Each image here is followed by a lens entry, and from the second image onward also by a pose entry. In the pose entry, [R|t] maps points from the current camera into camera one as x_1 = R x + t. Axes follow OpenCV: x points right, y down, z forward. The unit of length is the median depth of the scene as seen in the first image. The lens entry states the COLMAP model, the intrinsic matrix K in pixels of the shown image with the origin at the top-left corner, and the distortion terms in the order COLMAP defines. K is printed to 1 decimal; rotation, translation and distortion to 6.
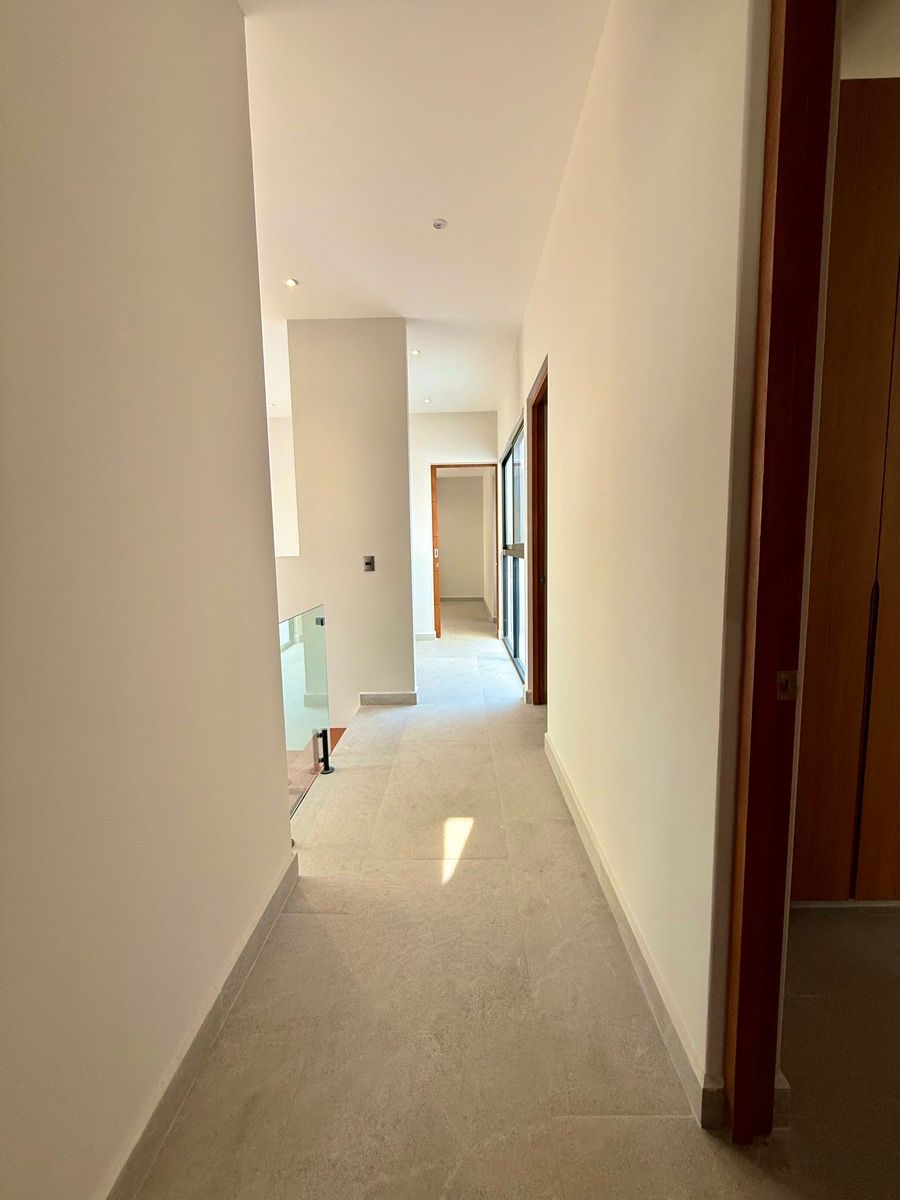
lens RADIAL K [[486.6, 0, 451.2], [0, 486.6, 597.7], [0, 0, 1]] dist [-0.000140, -0.000071]
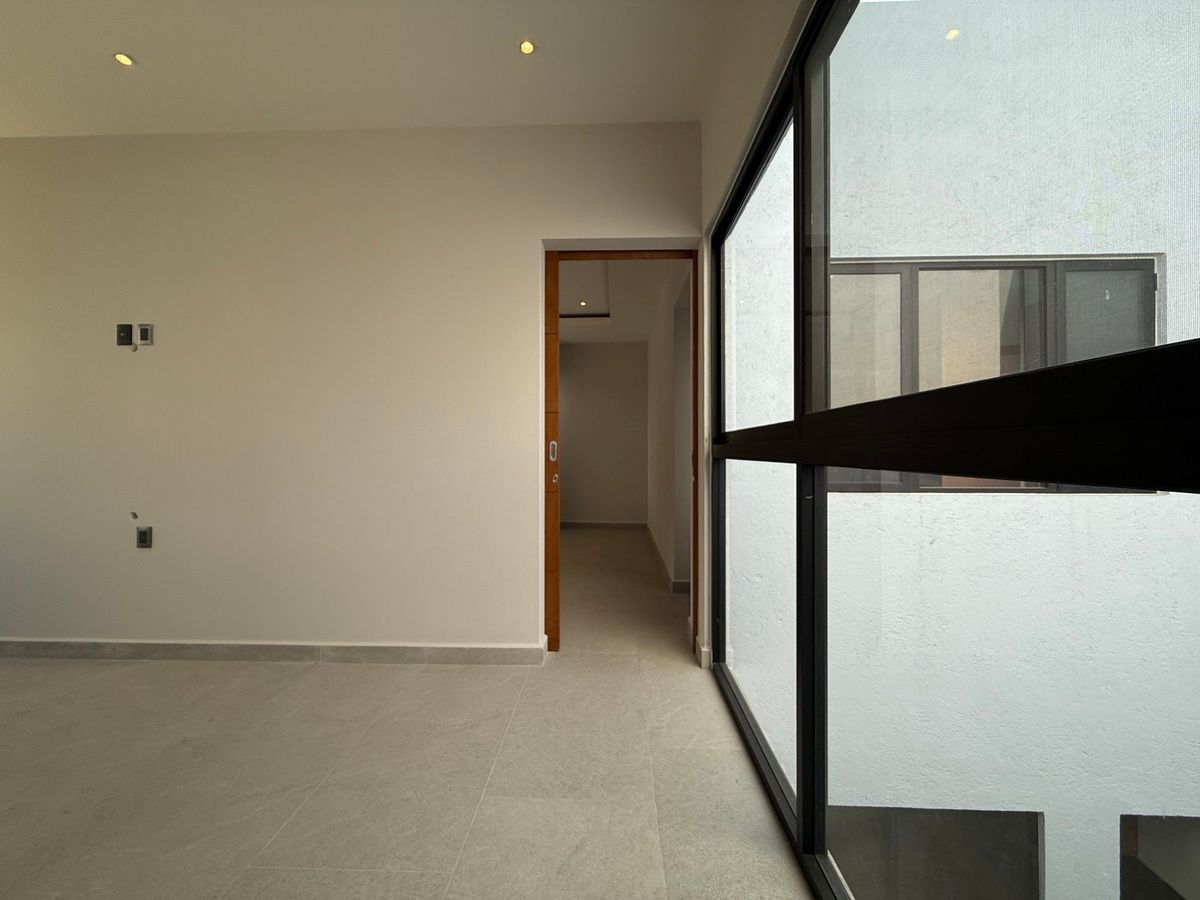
lens RADIAL K [[486.6, 0, 600.2], [0, 486.6, 448.3], [0, 0, 1]] dist [-0.000140, -0.000071]
pose [[0.999676, 0.019624, -0.016236, 0.017696], [-0.021455, 0.992350, -0.121579, -0.042647], [0.013726, 0.121888, 0.992449, 0.572288]]
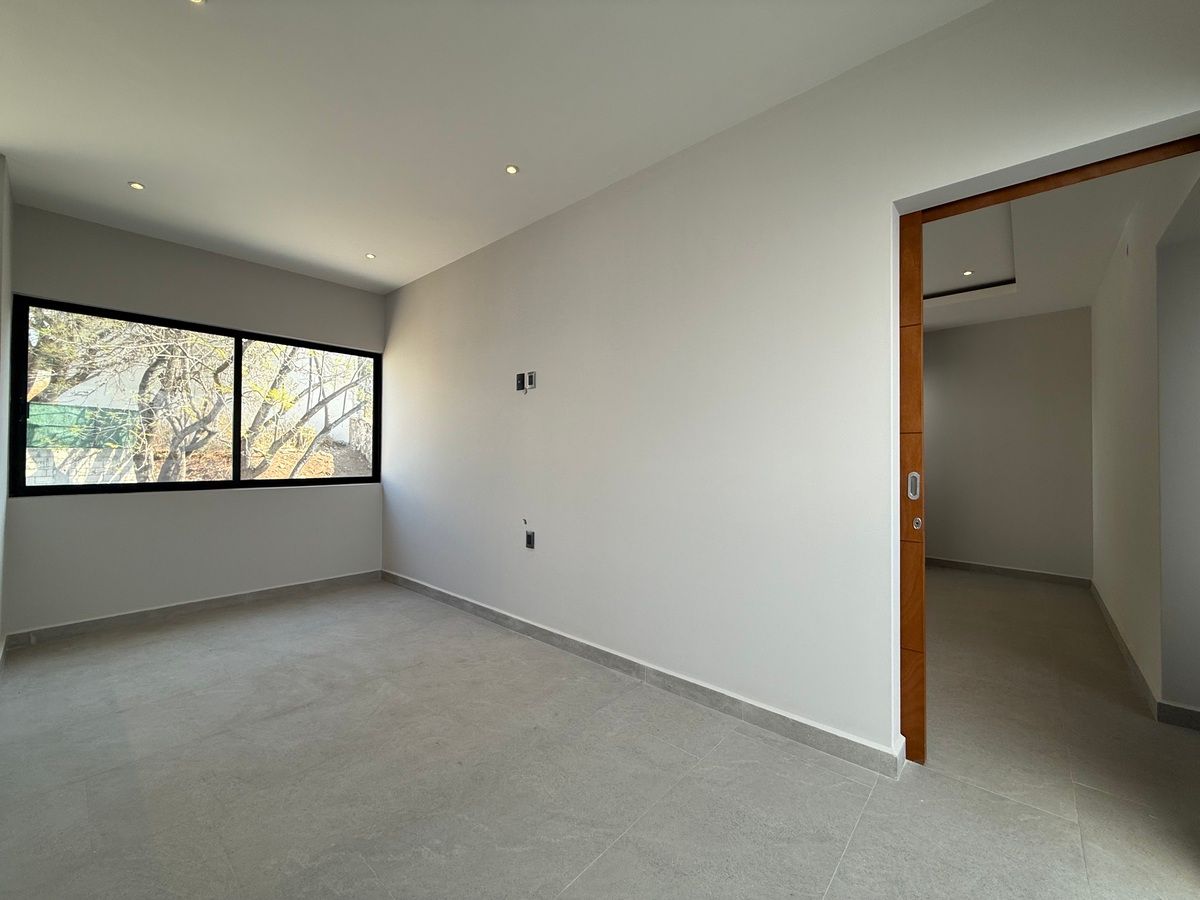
lens RADIAL K [[486.6, 0, 590.3], [0, 486.6, 449.9], [0, 0, 1]] dist [-0.000140, -0.000071]
pose [[0.754673, 0.014319, -0.655945, 0.017366], [-0.096004, 0.991411, -0.088812, -0.066674], [0.649040, 0.129997, 0.749565, 0.625496]]
